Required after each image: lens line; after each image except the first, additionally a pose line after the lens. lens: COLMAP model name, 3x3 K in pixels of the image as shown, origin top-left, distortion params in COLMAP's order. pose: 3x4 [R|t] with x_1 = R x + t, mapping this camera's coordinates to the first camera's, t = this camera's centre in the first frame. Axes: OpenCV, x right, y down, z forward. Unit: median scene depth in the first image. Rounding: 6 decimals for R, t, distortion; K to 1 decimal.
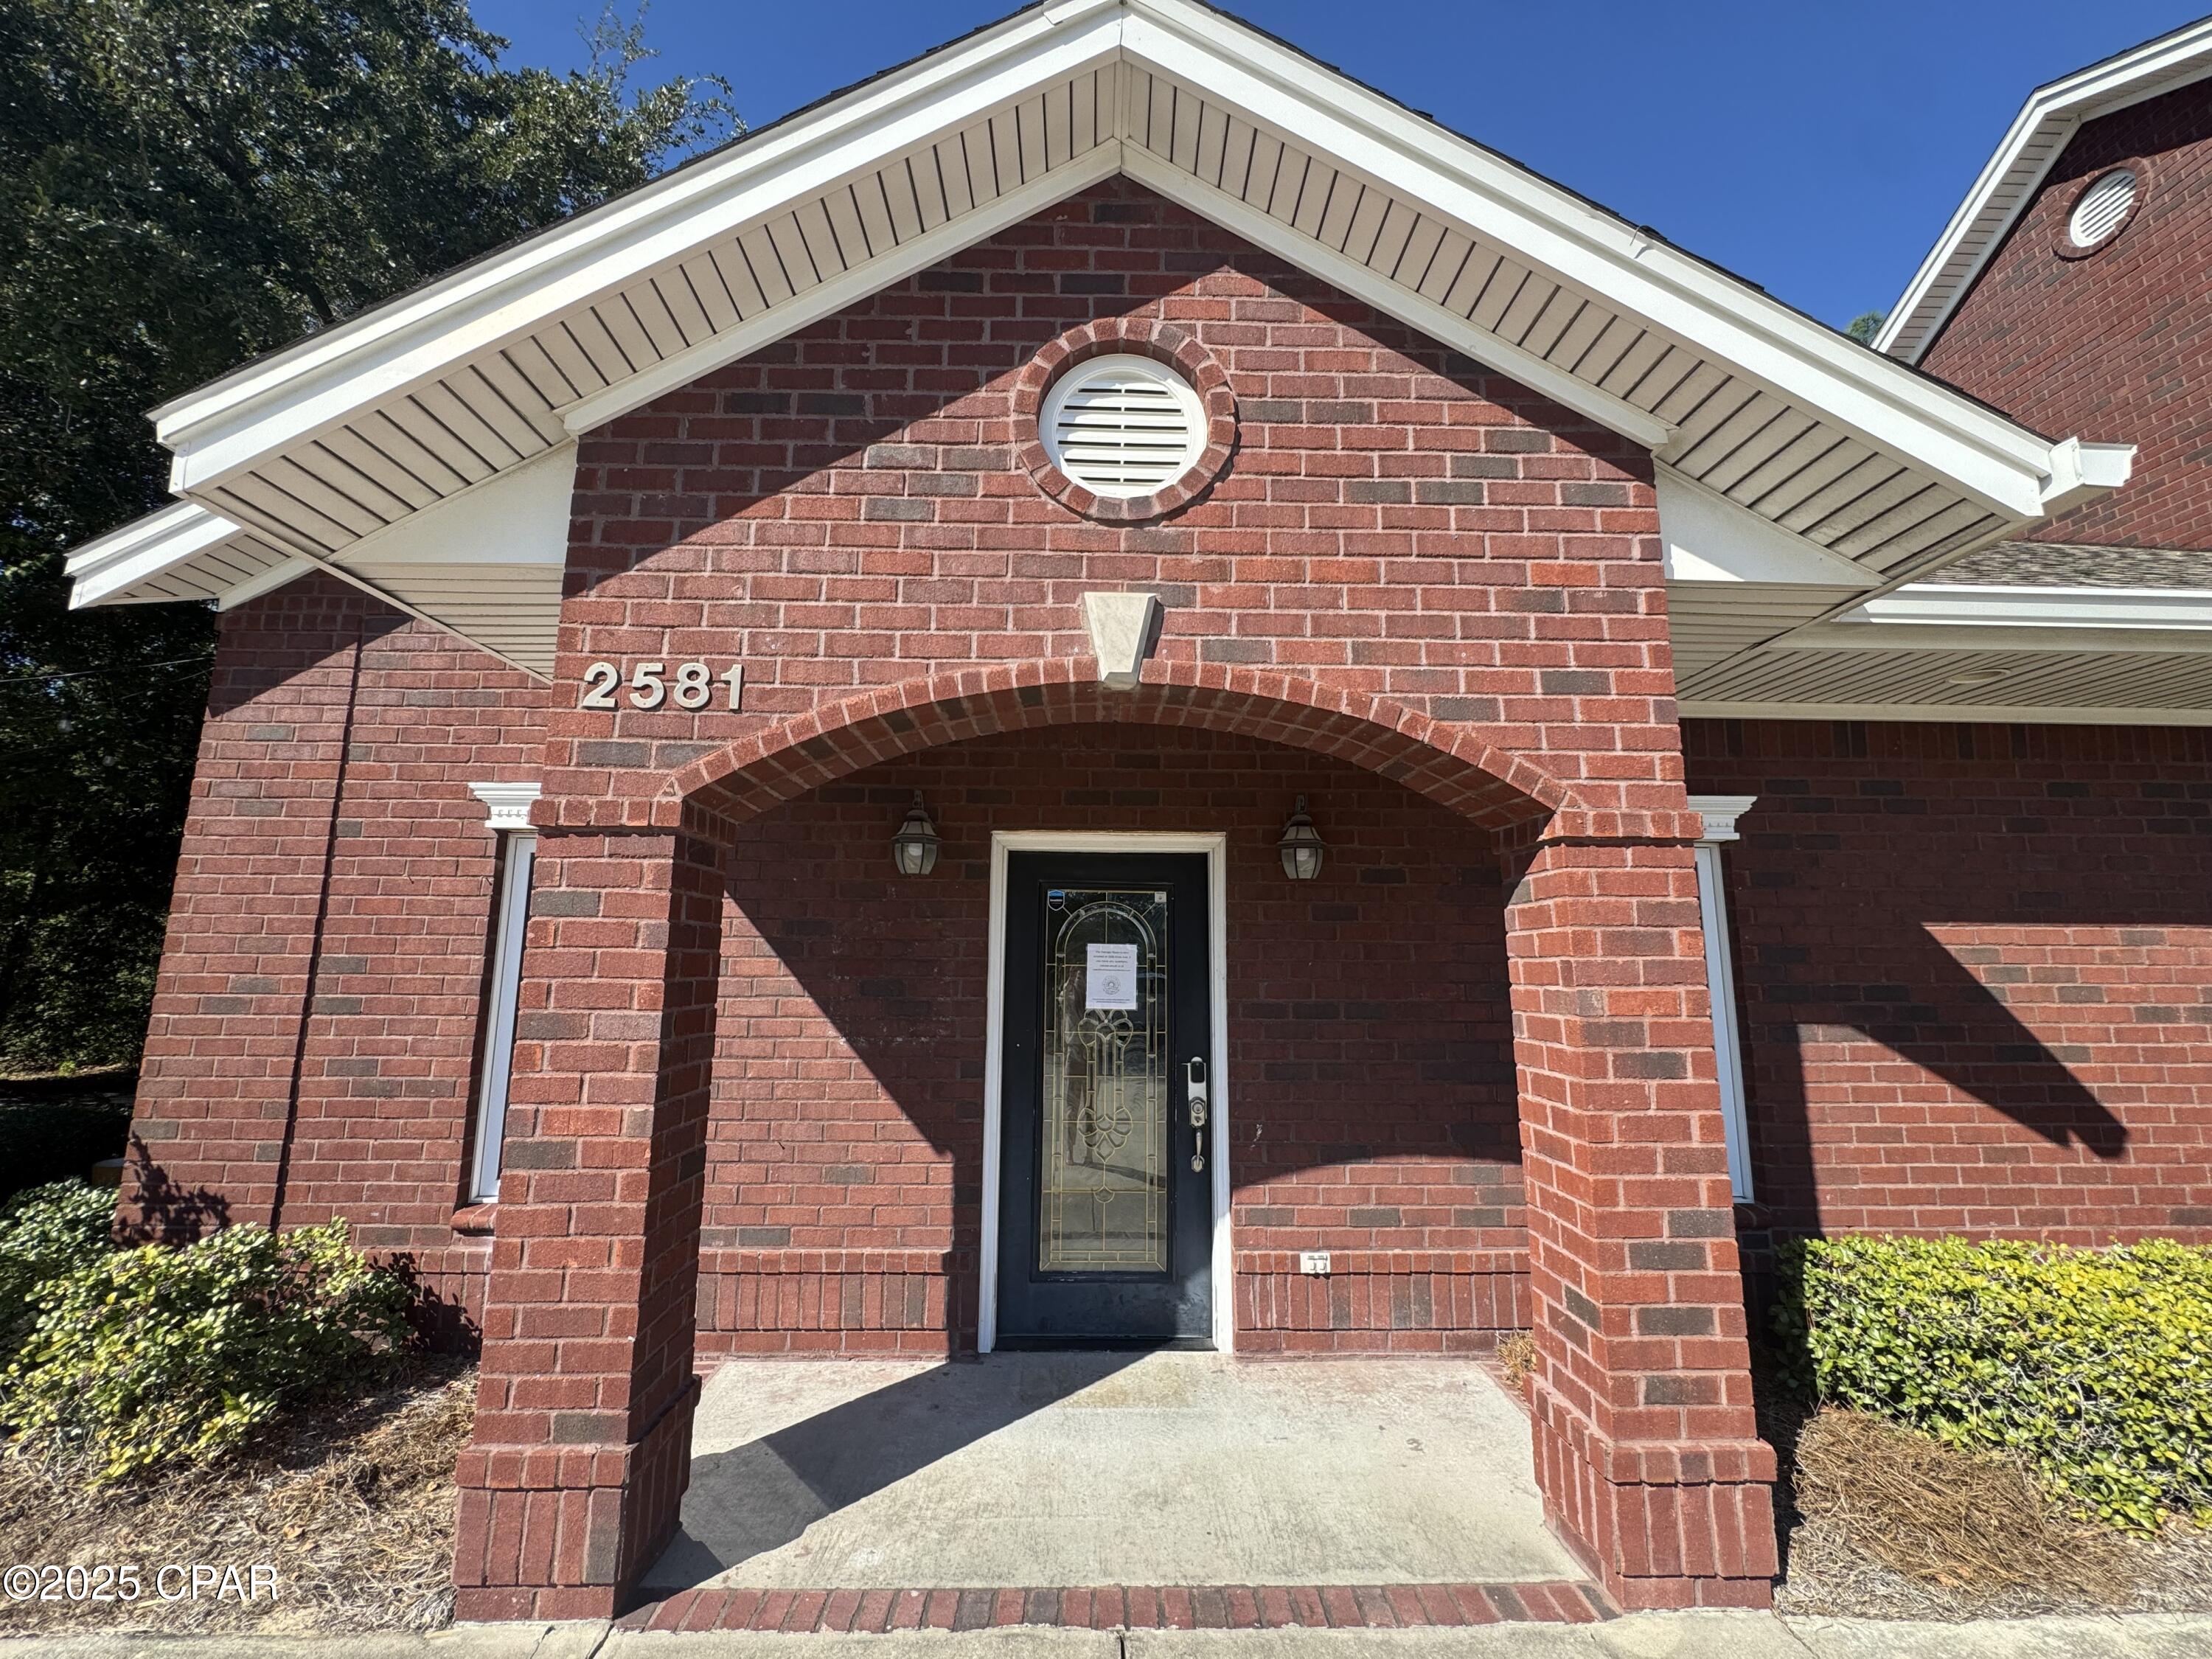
lens RADIAL K [[887.5, 0, 1102.6], [0, 887.5, 826.5], [0, 0, 1]] dist [-0.003616, 0.000672]
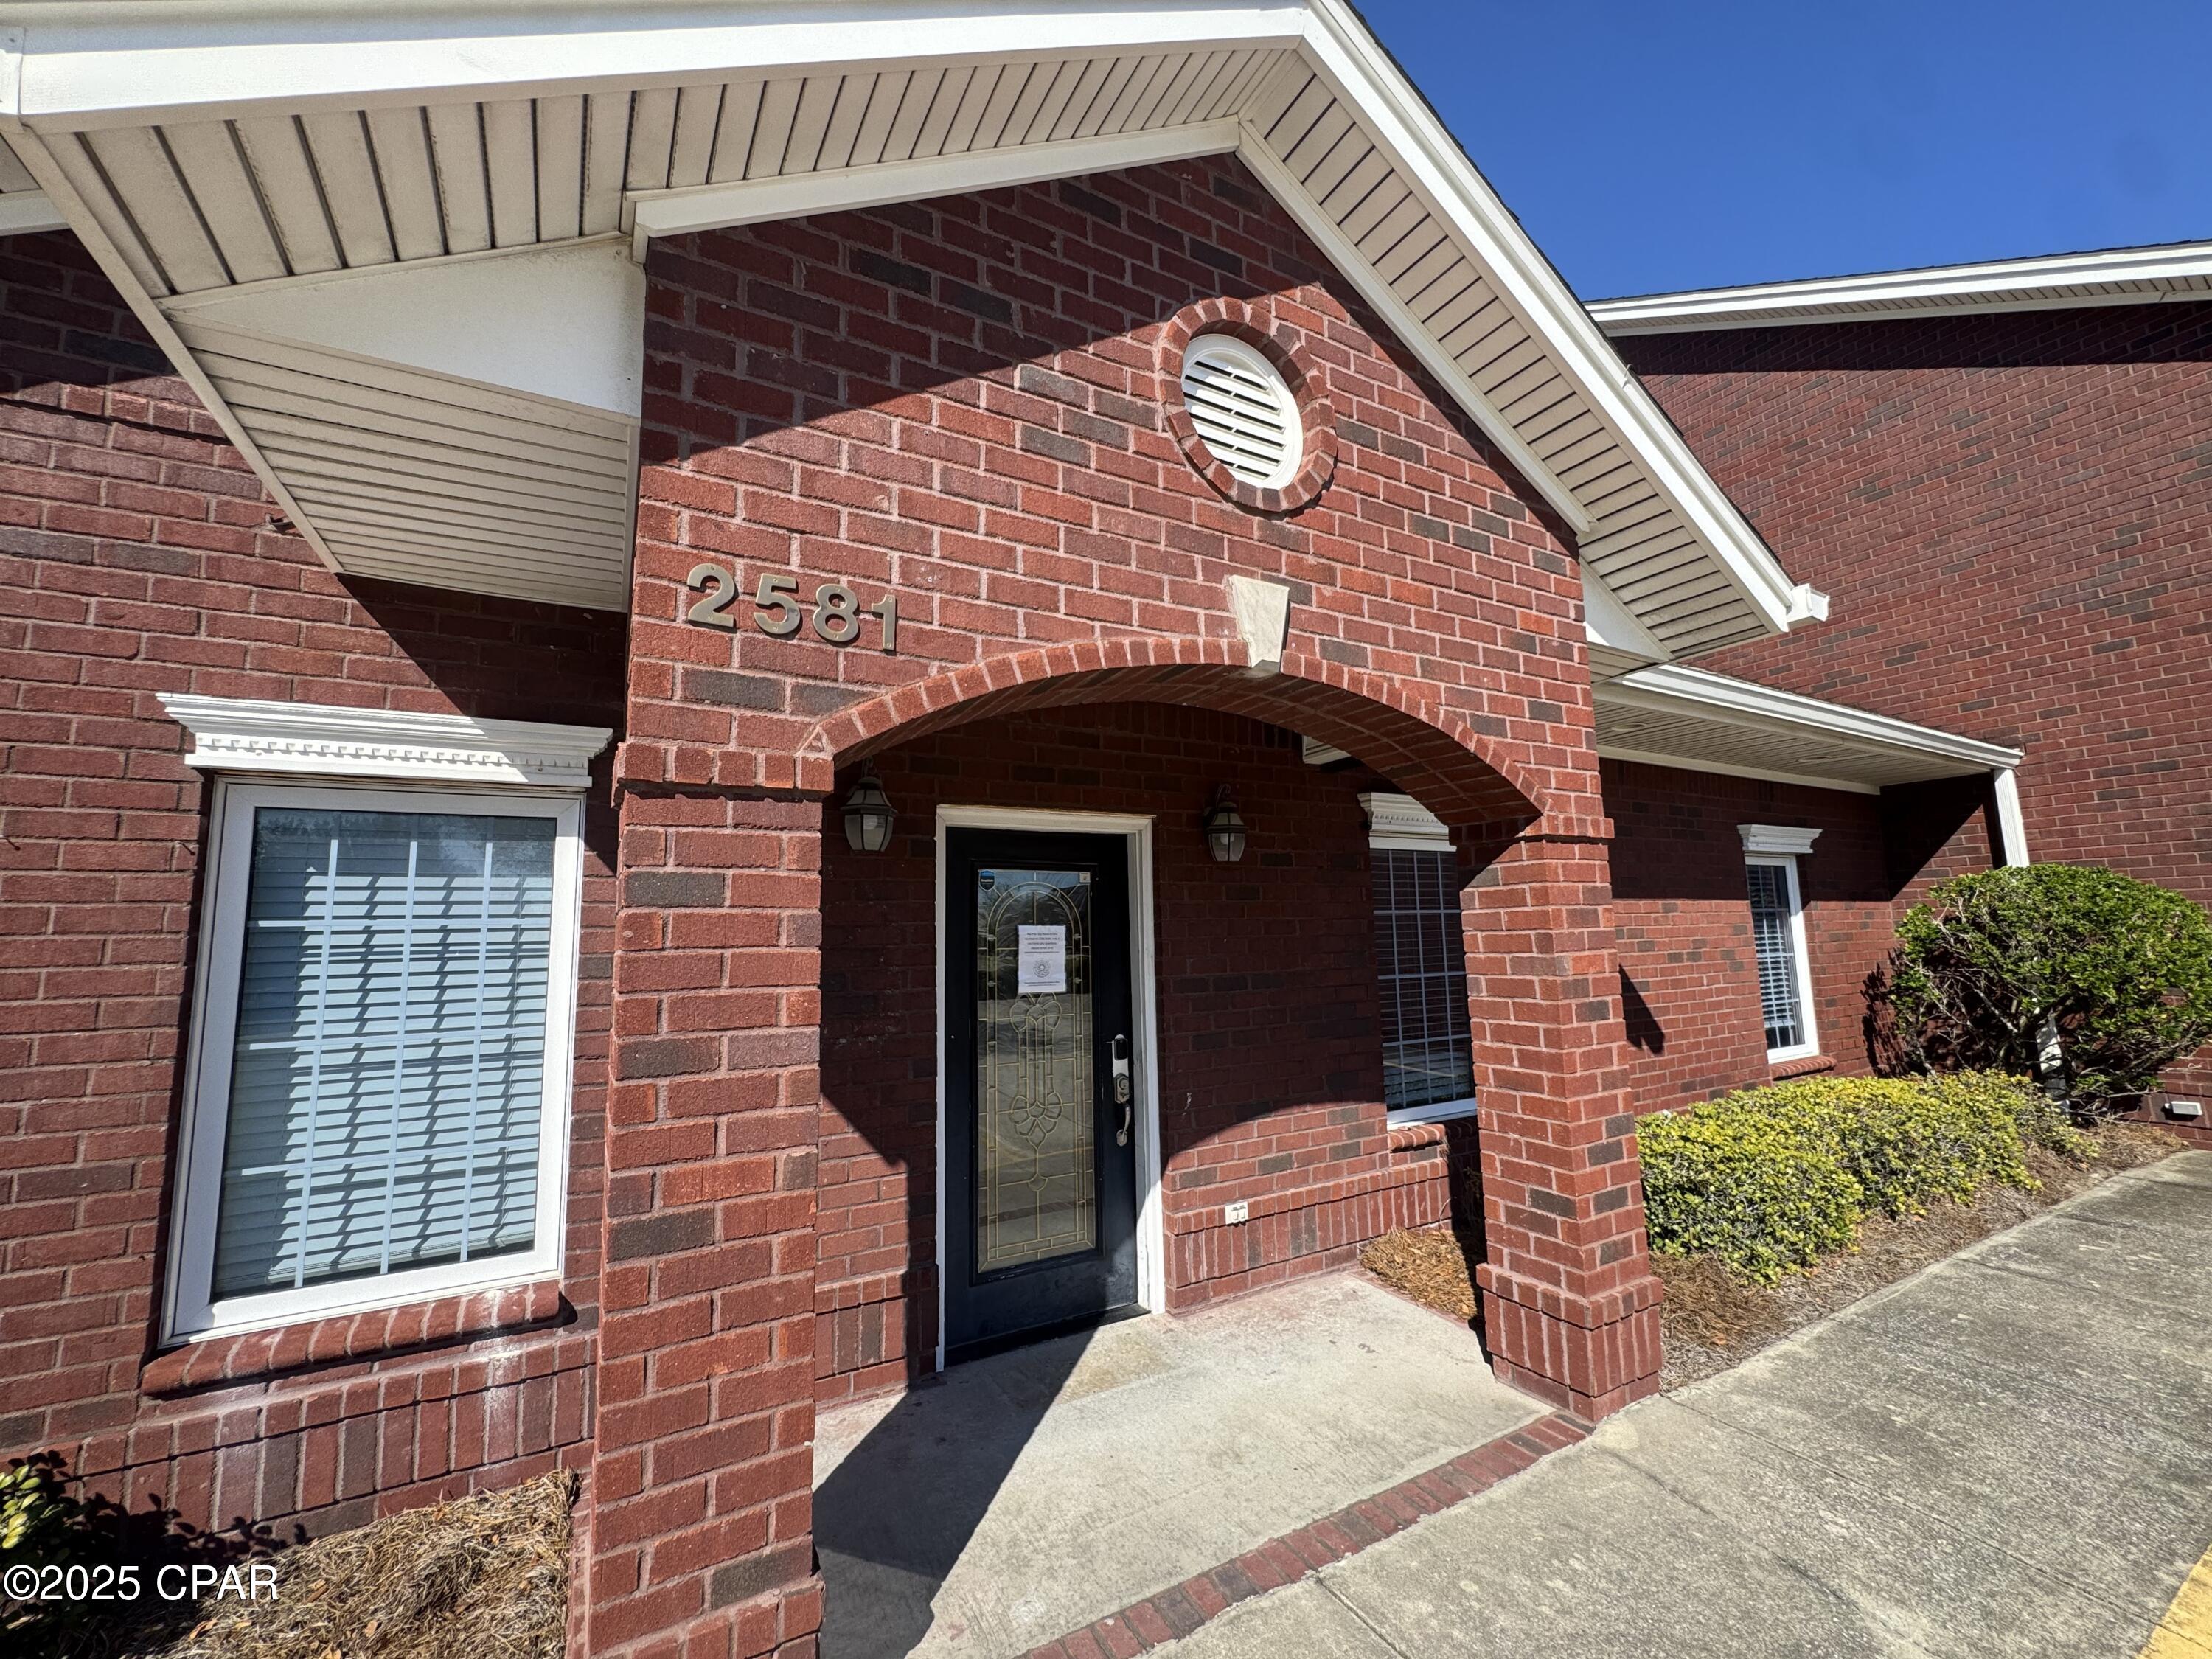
lens RADIAL K [[887.5, 0, 1102.6], [0, 887.5, 826.5], [0, 0, 1]] dist [-0.003616, 0.000672]
pose [[0.881707, 0.031613, 0.470737, -0.594168], [-0.045426, 0.998805, 0.018006, 0.005776], [-0.469605, -0.037260, 0.882090, 0.178354]]
